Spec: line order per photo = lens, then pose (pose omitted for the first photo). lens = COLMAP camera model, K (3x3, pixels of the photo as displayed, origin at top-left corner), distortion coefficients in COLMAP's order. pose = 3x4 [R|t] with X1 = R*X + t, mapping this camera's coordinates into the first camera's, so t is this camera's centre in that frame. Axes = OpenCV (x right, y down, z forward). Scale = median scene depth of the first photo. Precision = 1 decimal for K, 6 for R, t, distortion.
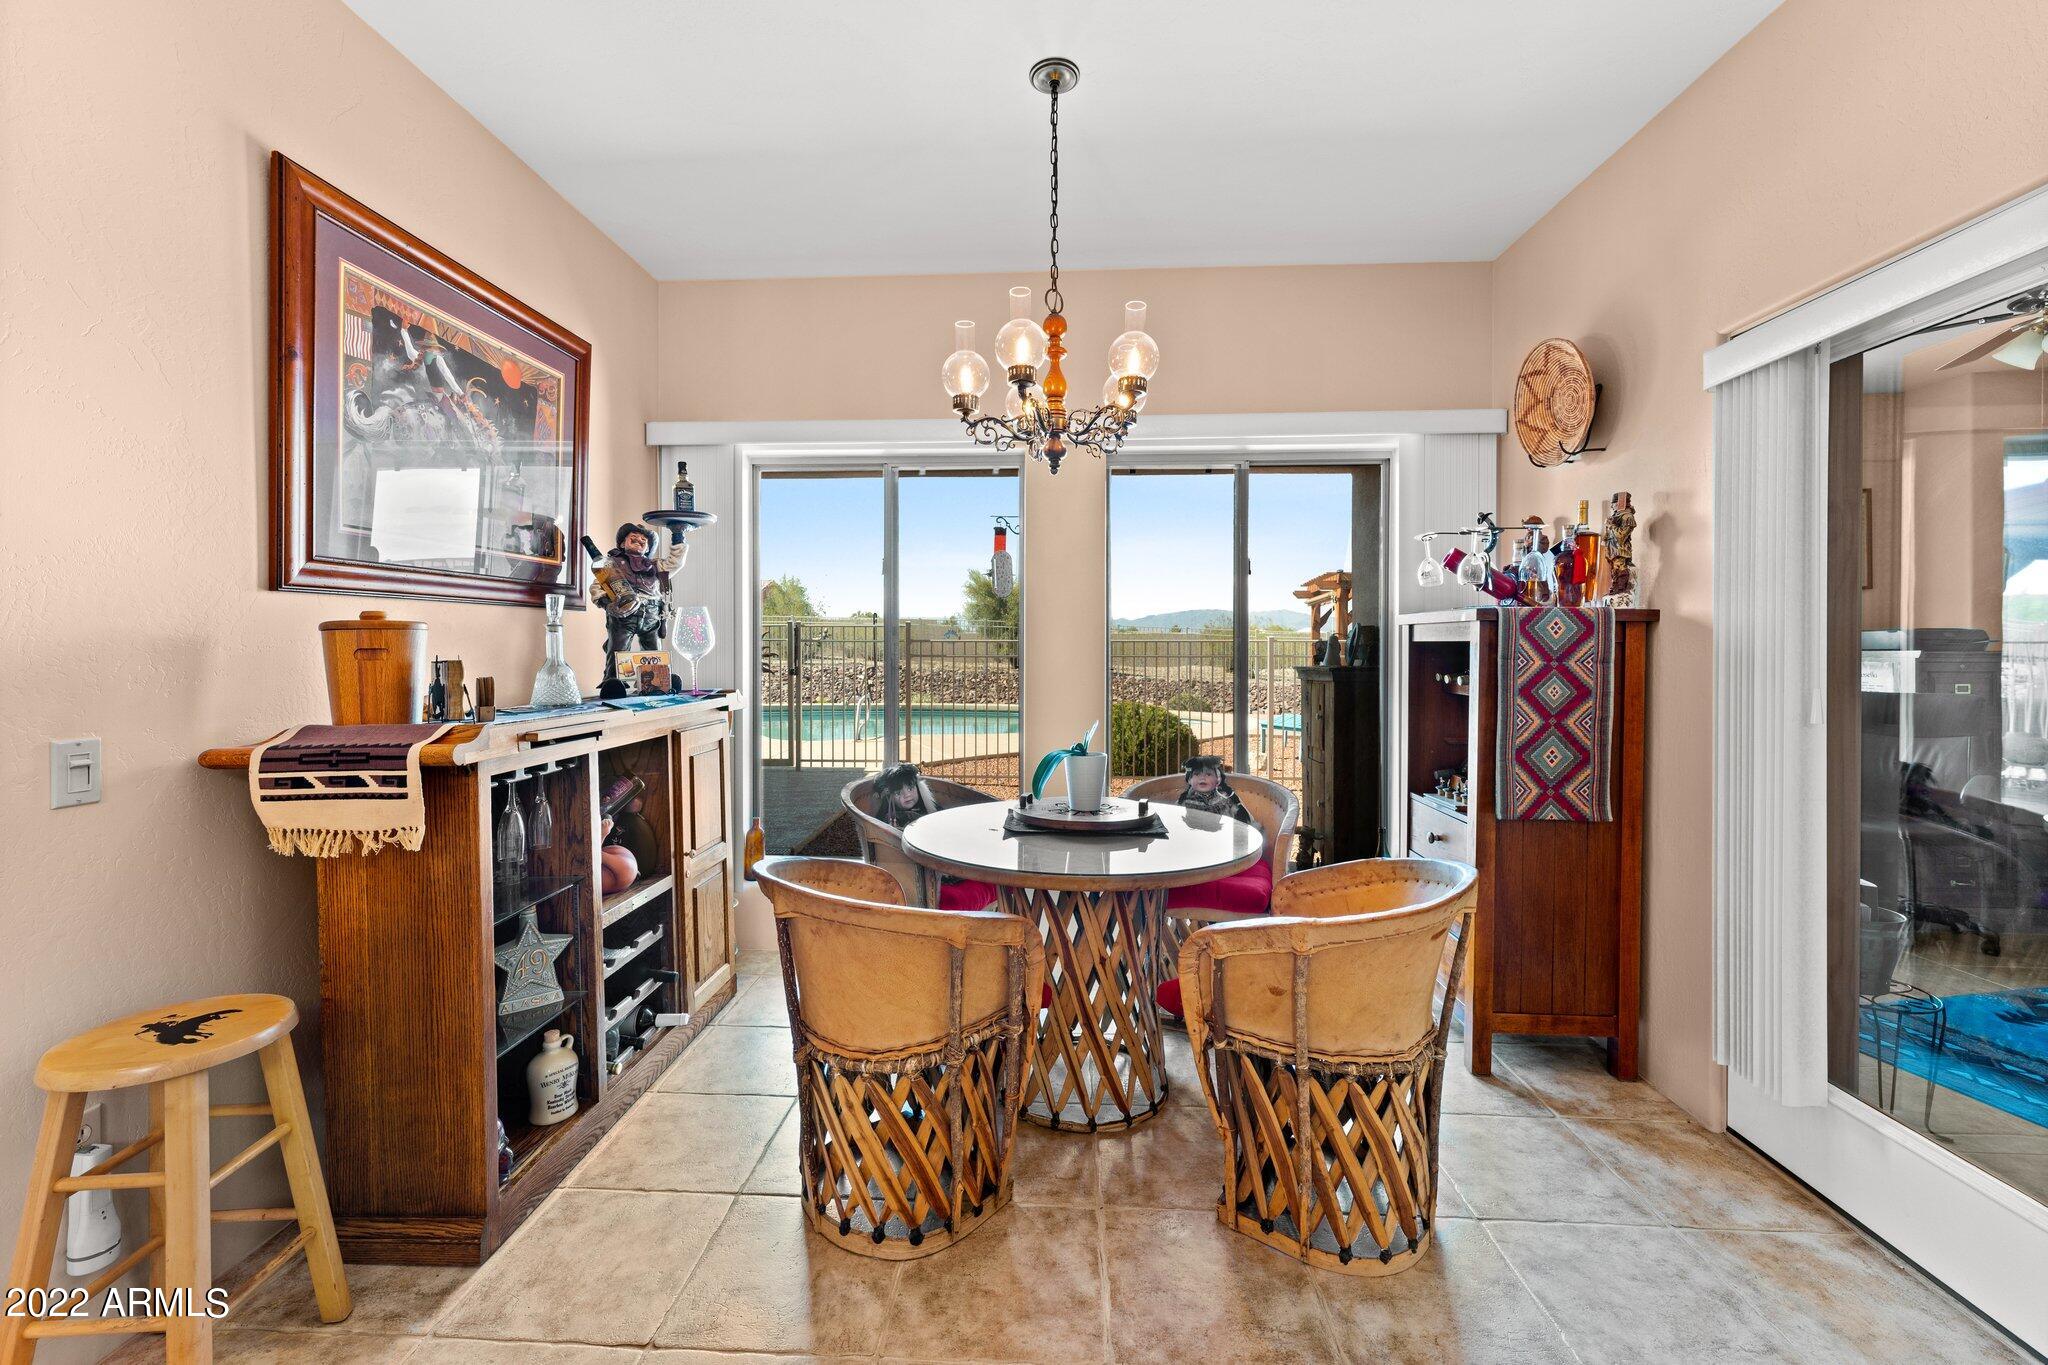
lens RADIAL K [[809.3, 0, 1024.0], [0, 809.3, 682.5], [0, 0, 1]] dist [0.001569, 0.000488]
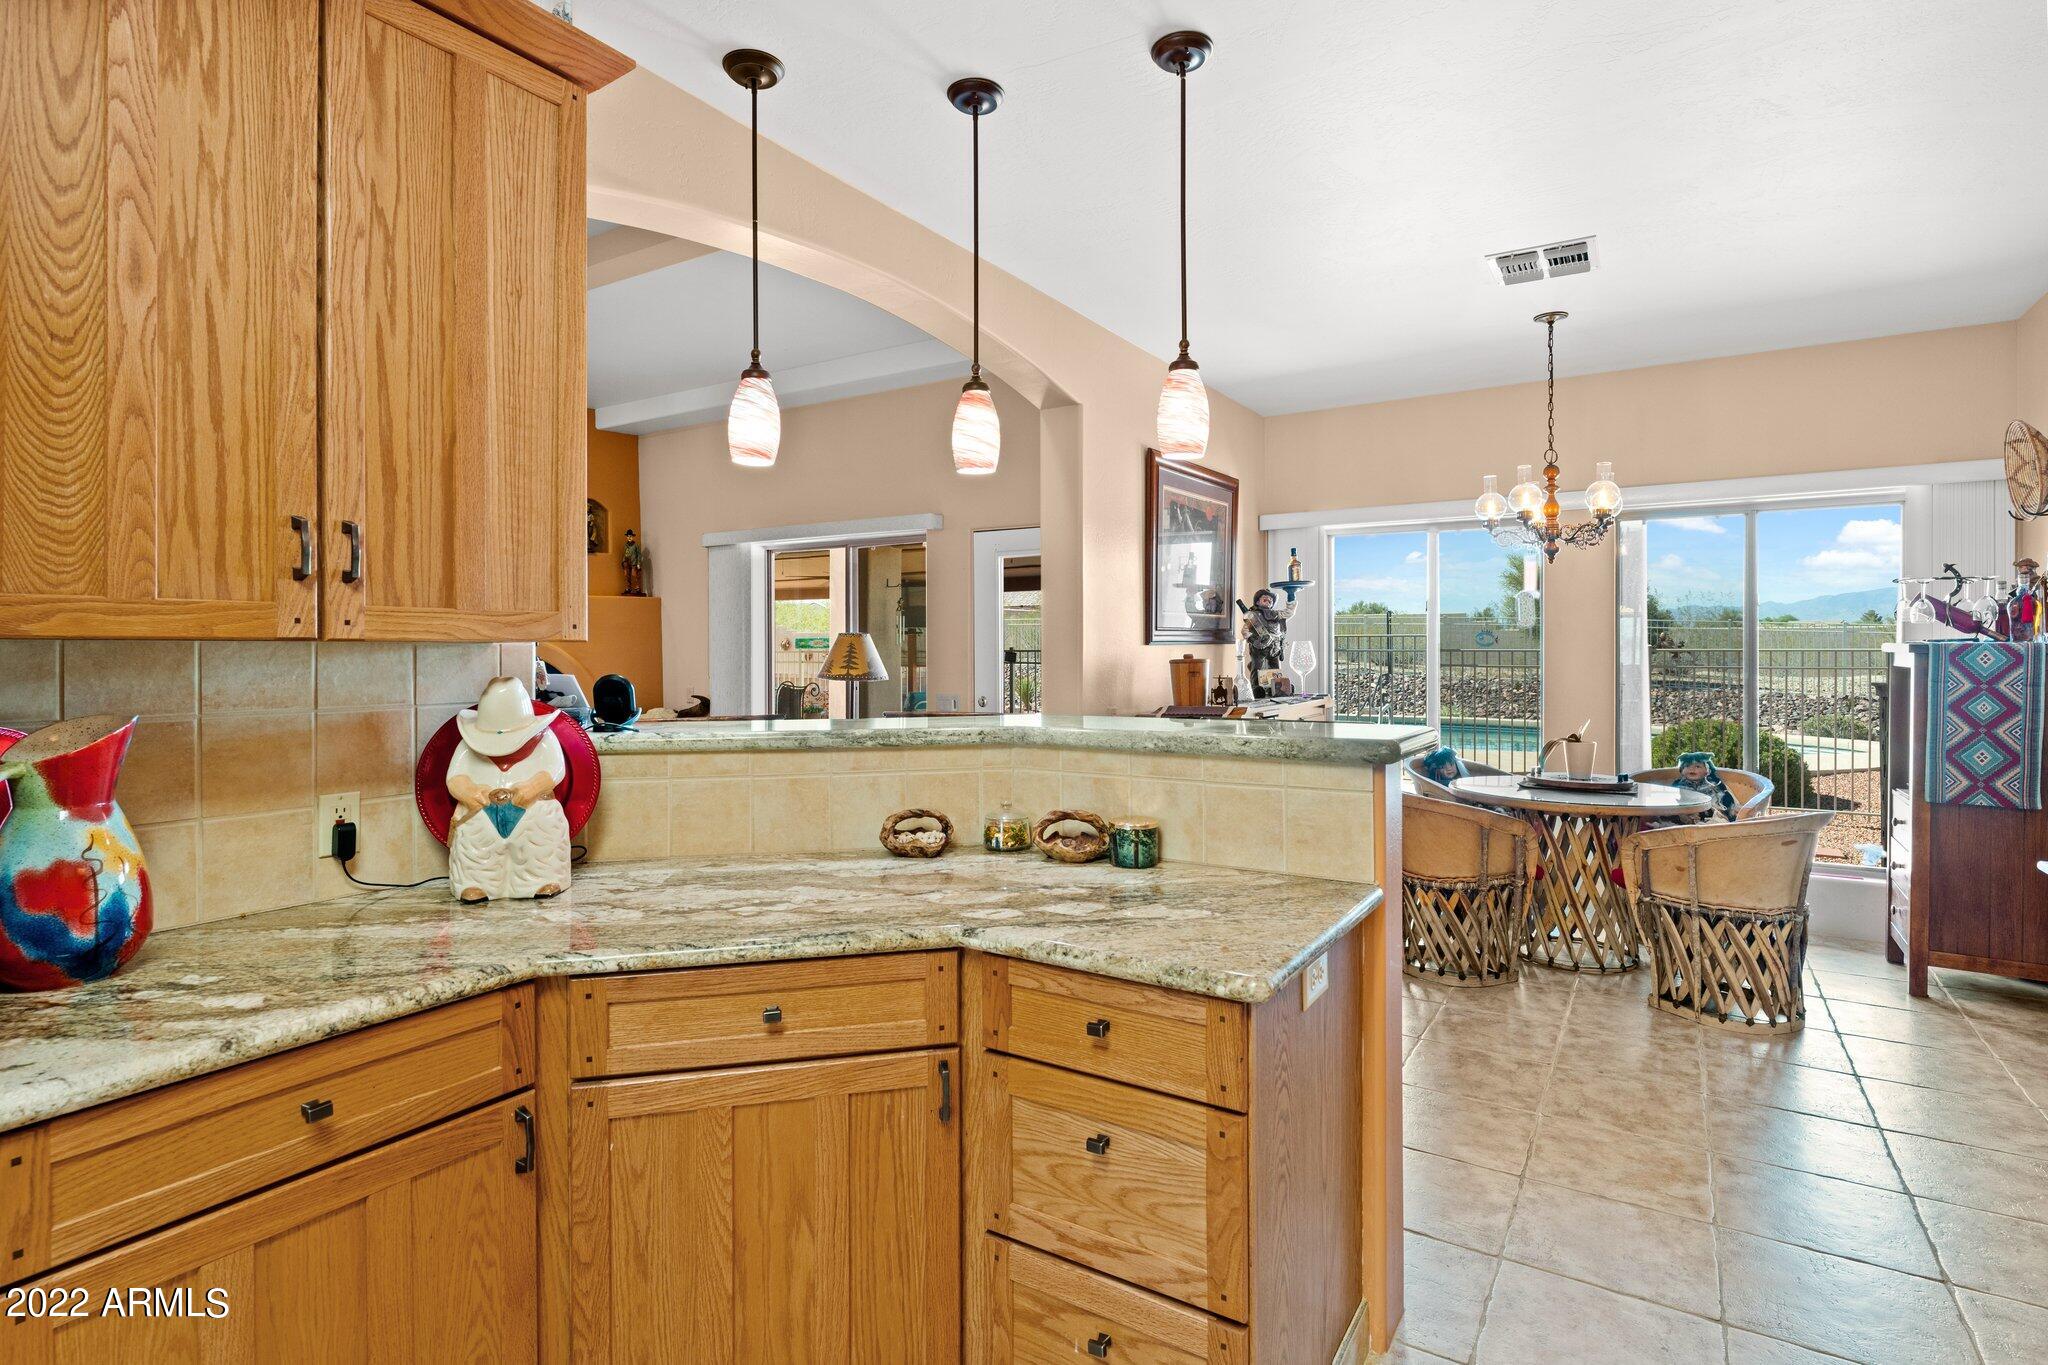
lens RADIAL K [[1016.6, 0, 1023.8], [0, 1016.6, 647.1], [0, 0, 1]] dist [-0.002101, -0.000500]
pose [[0.870019, -0.004052, -0.493001, 0.113429], [-0.017178, 0.999110, -0.038526, 0.003475], [0.492719, 0.041987, 0.869175, -1.198852]]
